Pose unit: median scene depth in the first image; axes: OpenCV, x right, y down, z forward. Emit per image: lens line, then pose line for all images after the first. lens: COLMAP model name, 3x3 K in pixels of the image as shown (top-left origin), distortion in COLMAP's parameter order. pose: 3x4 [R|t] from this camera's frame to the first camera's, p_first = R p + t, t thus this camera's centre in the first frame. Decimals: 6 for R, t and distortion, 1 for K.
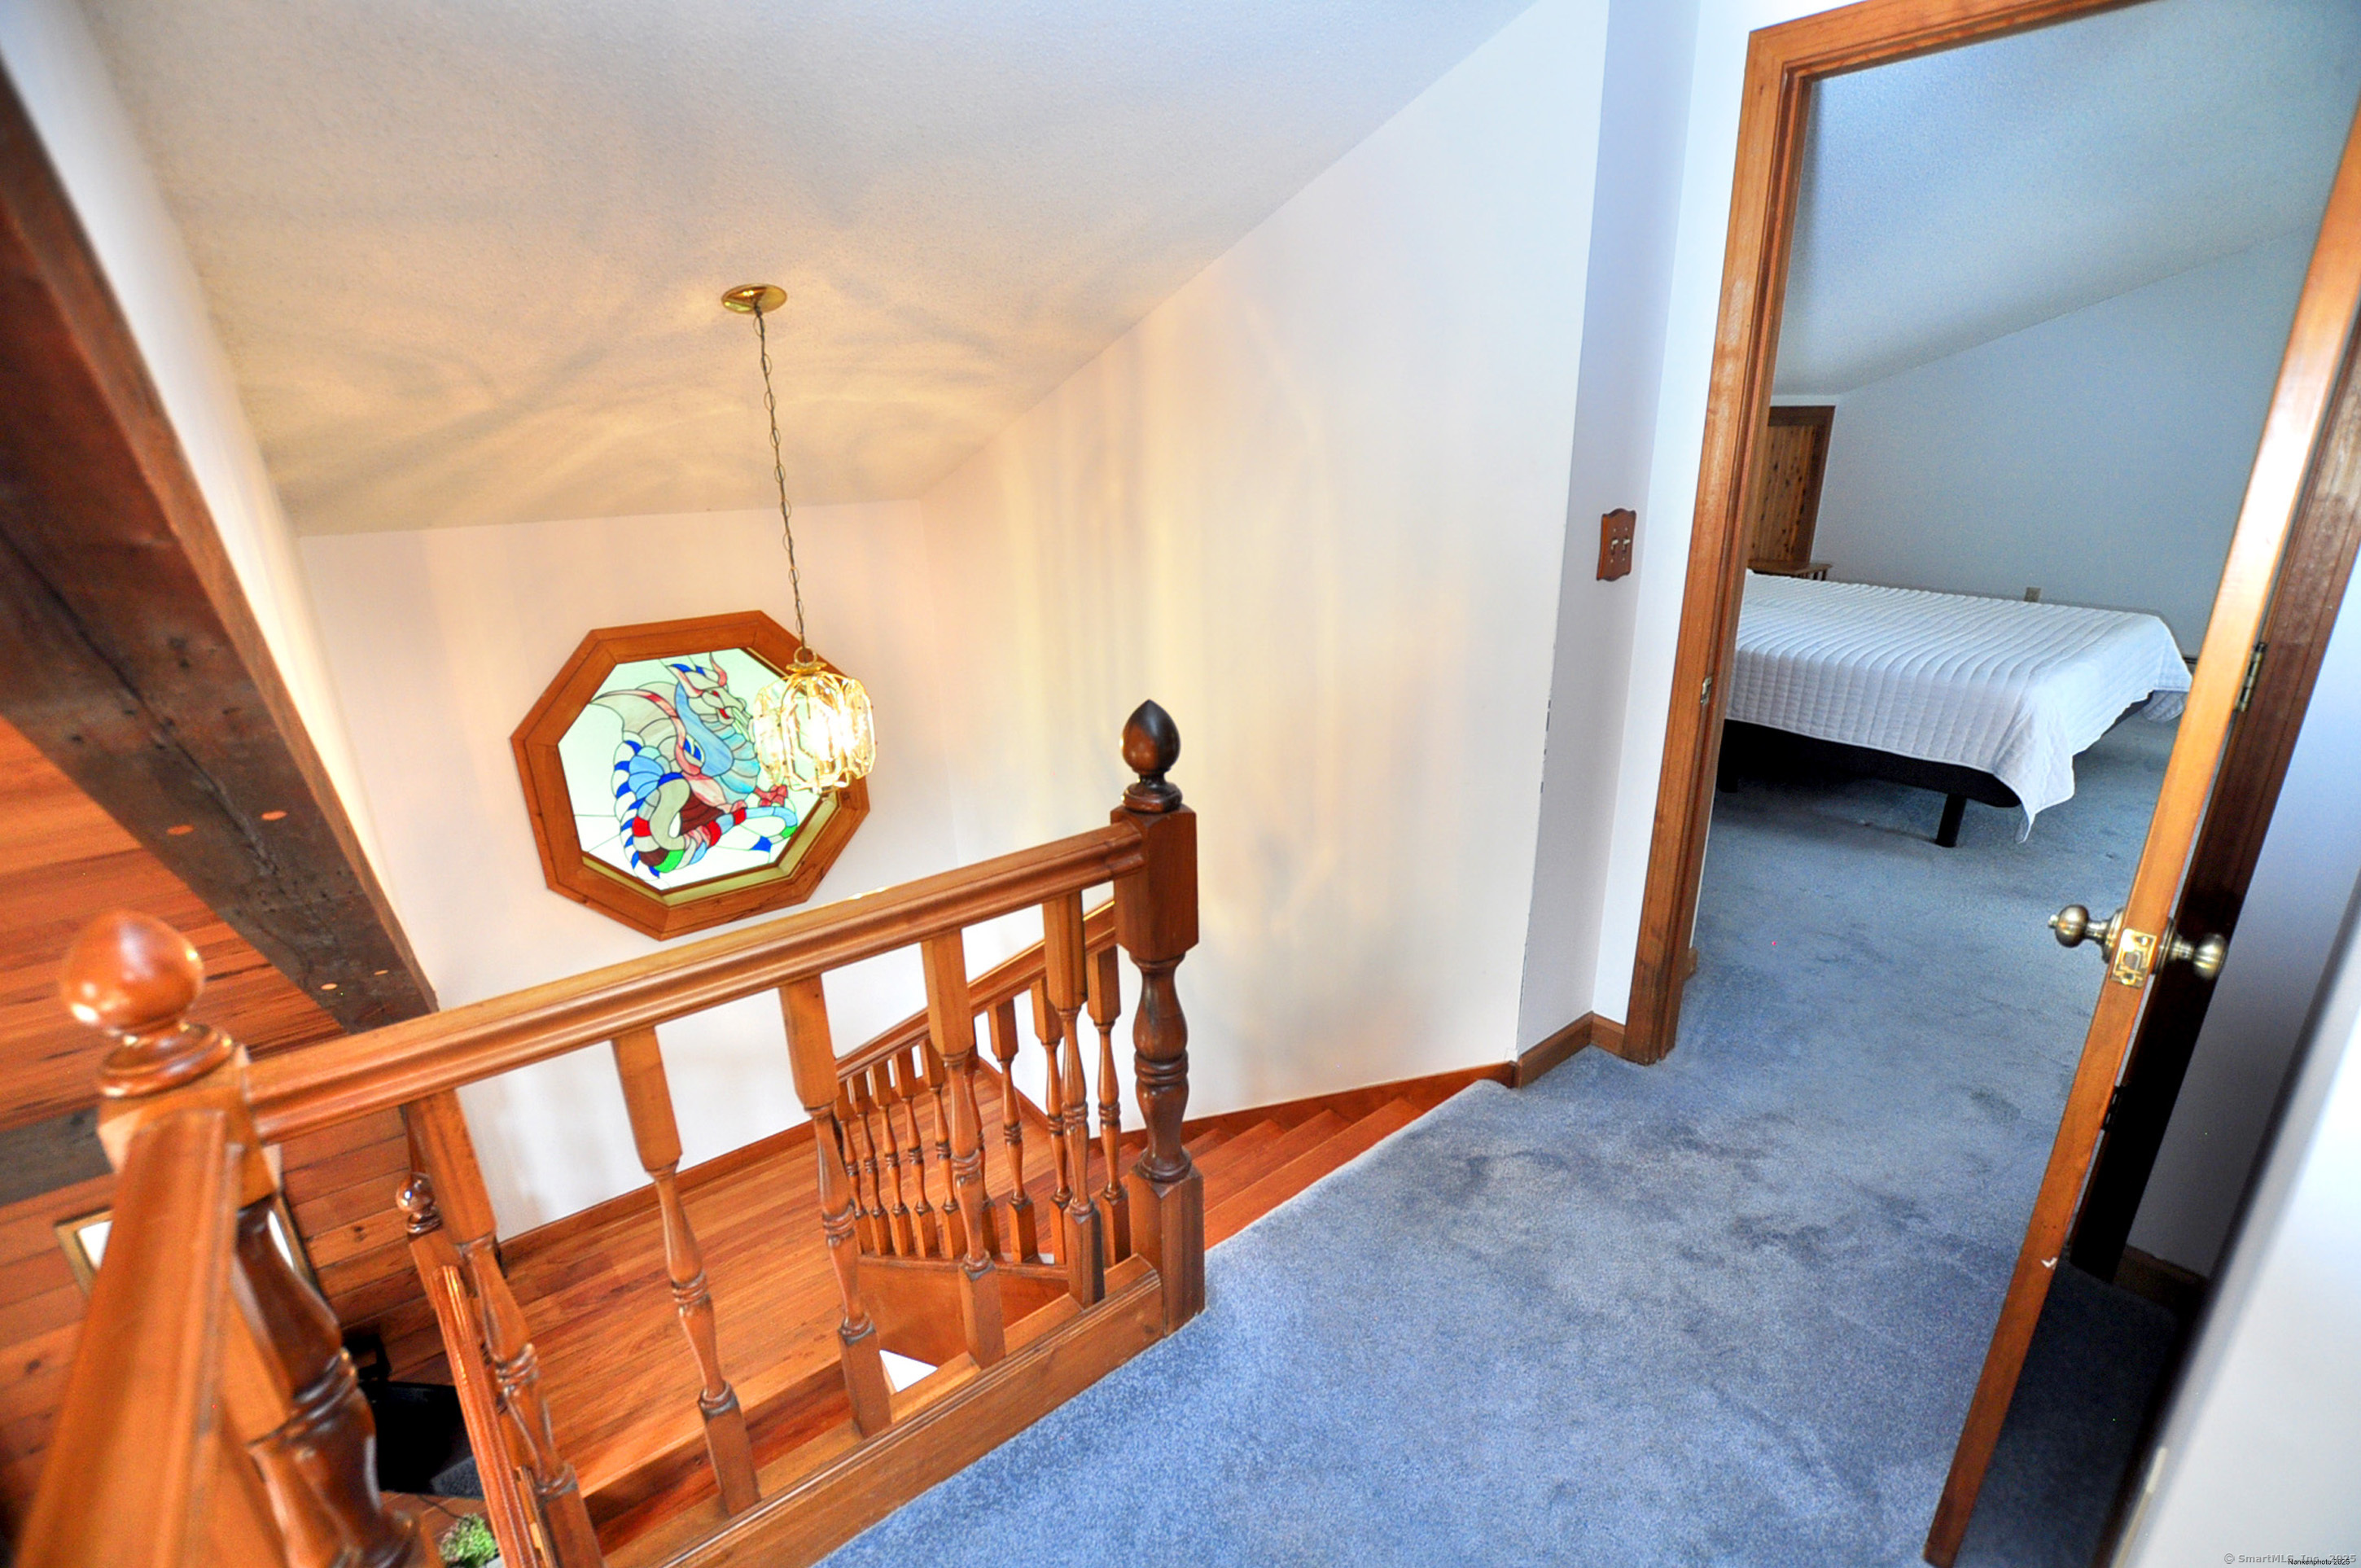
lens RADIAL K [[1064.2, 0, 1183.1], [0, 1064.2, 785.3], [0, 0, 1]] dist [-0.004988, -0.000741]
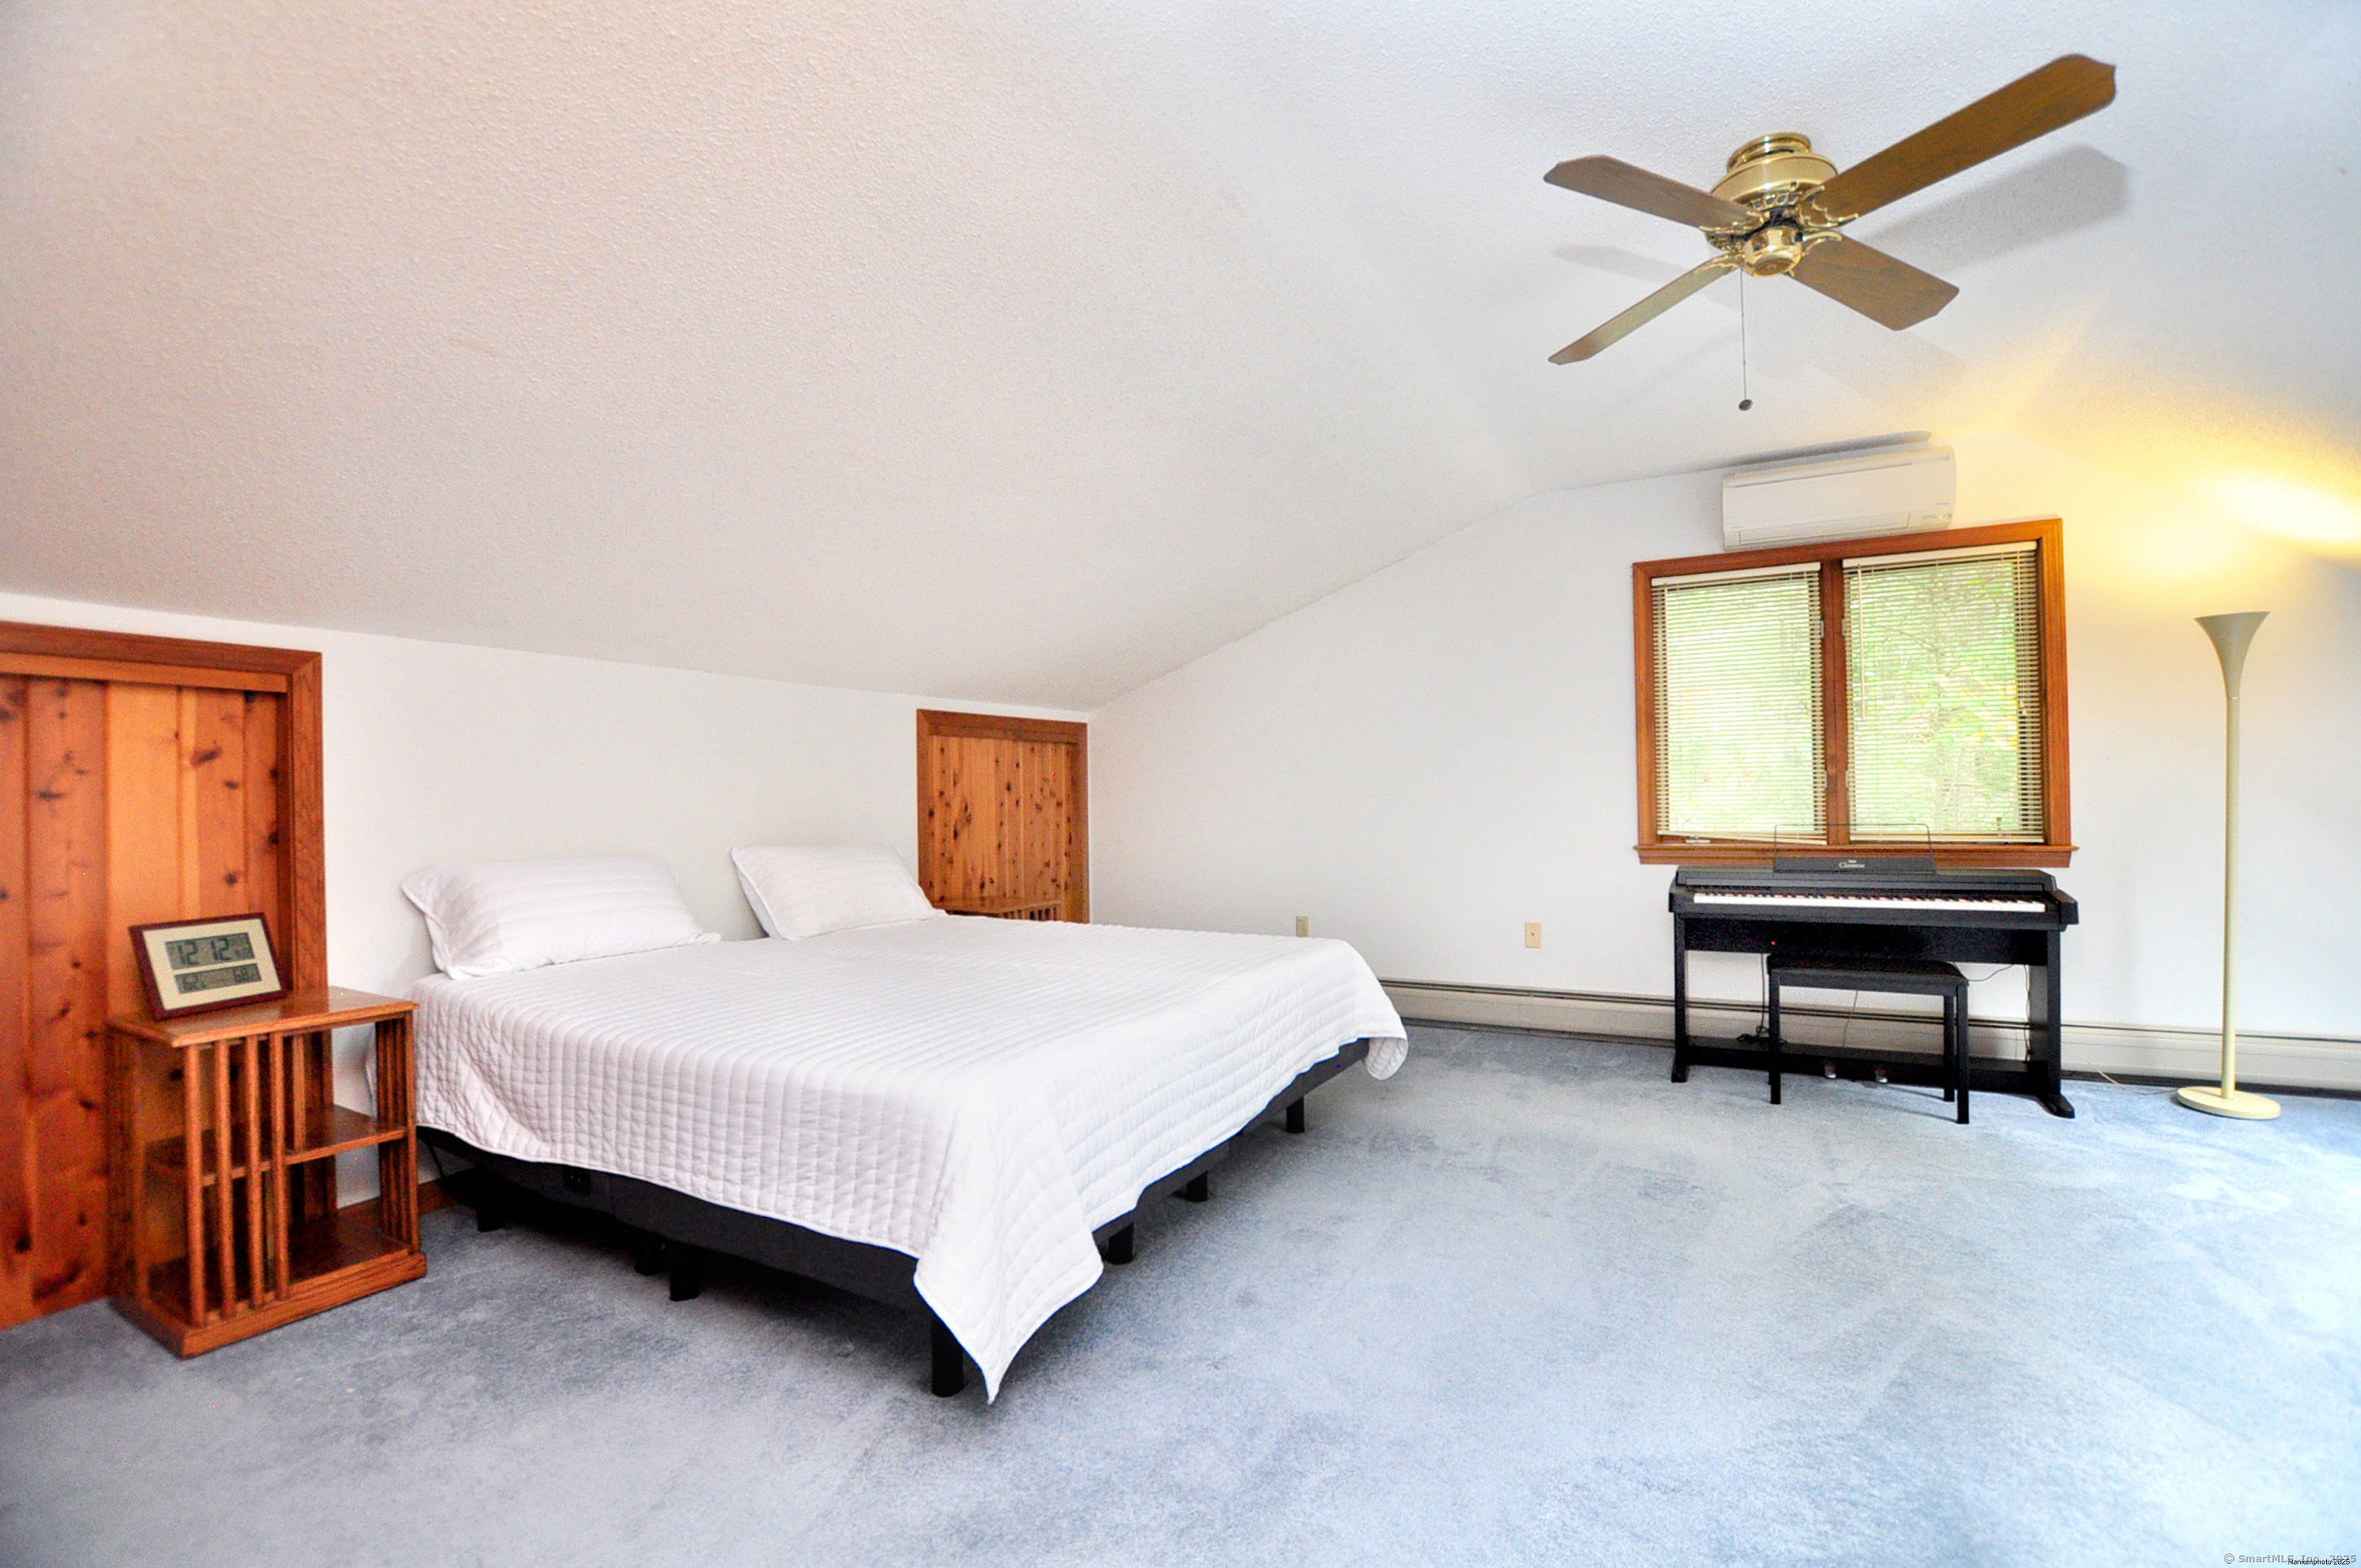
lens RADIAL K [[1064.2, 0, 1182.6], [0, 1064.2, 789.4], [0, 0, 1]] dist [-0.004988, -0.000741]
pose [[0.925715, 0.009000, 0.378114, 0.485744], [0.115924, 0.944851, -0.306298, -0.040414], [-0.360018, 0.327377, 0.873620, 0.306074]]
